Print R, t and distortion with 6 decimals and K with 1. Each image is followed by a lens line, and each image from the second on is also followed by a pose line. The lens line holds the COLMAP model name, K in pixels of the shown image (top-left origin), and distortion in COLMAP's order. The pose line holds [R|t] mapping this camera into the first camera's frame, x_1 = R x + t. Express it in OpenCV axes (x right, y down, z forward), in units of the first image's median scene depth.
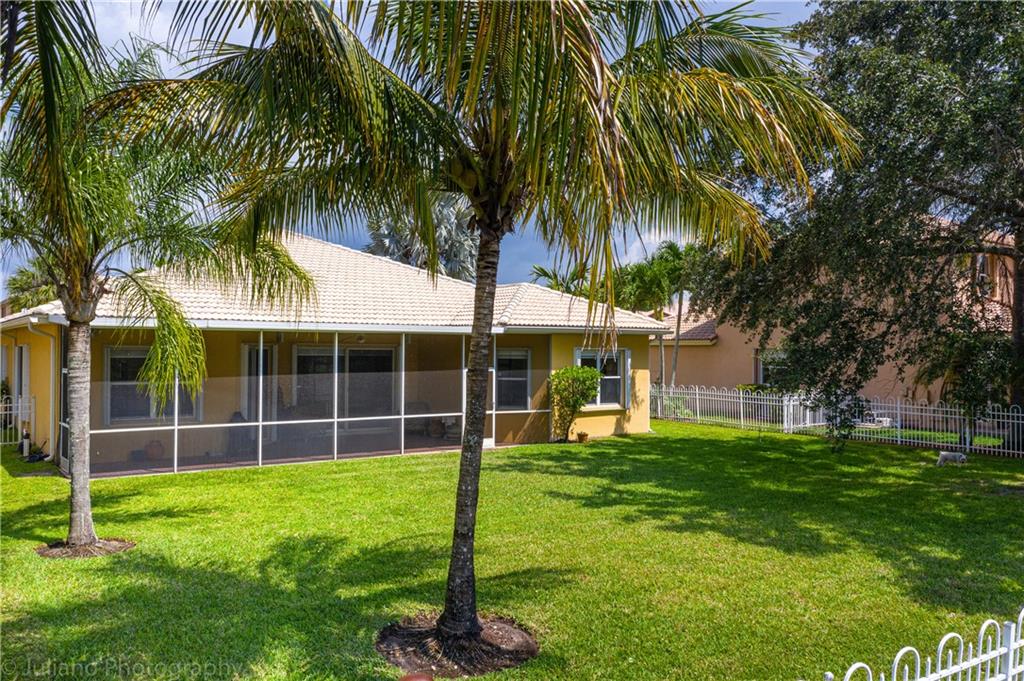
lens RADIAL K [[803.3, 0, 512.0], [0, 803.3, 340.5], [0, 0, 1]] dist [-0.006377, -0.001988]
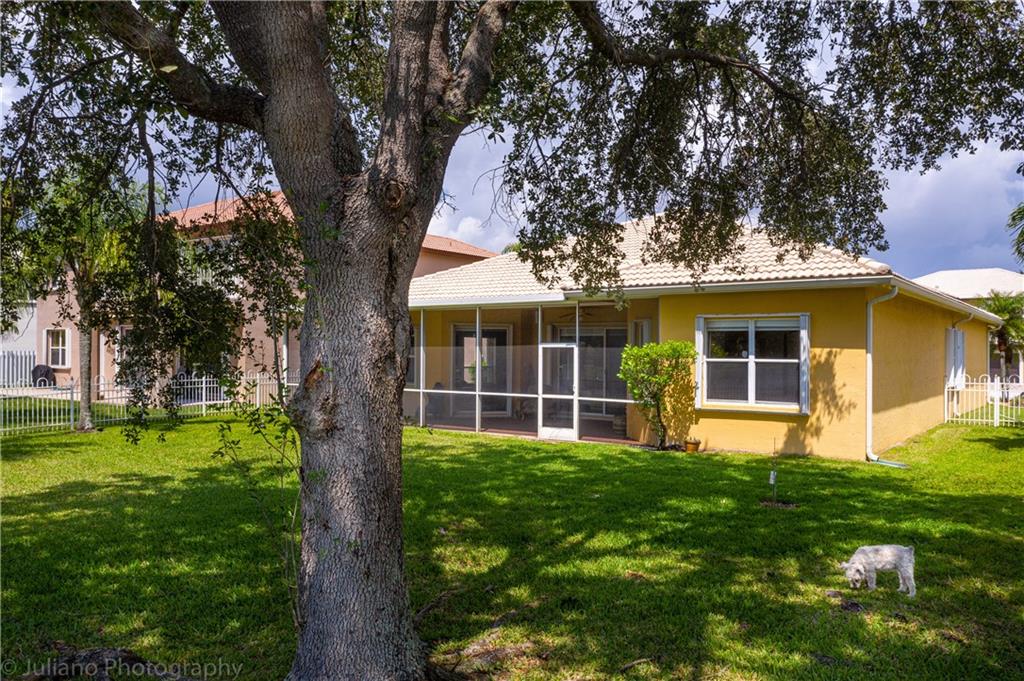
lens RADIAL K [[803.3, 0, 512.0], [0, 803.3, 340.5], [0, 0, 1]] dist [-0.006377, -0.001988]
pose [[0.309457, -0.004396, -0.950903, 0.652558], [0.013108, 0.999914, -0.000357, 0.027870], [0.950823, -0.012354, 0.309488, 0.610274]]
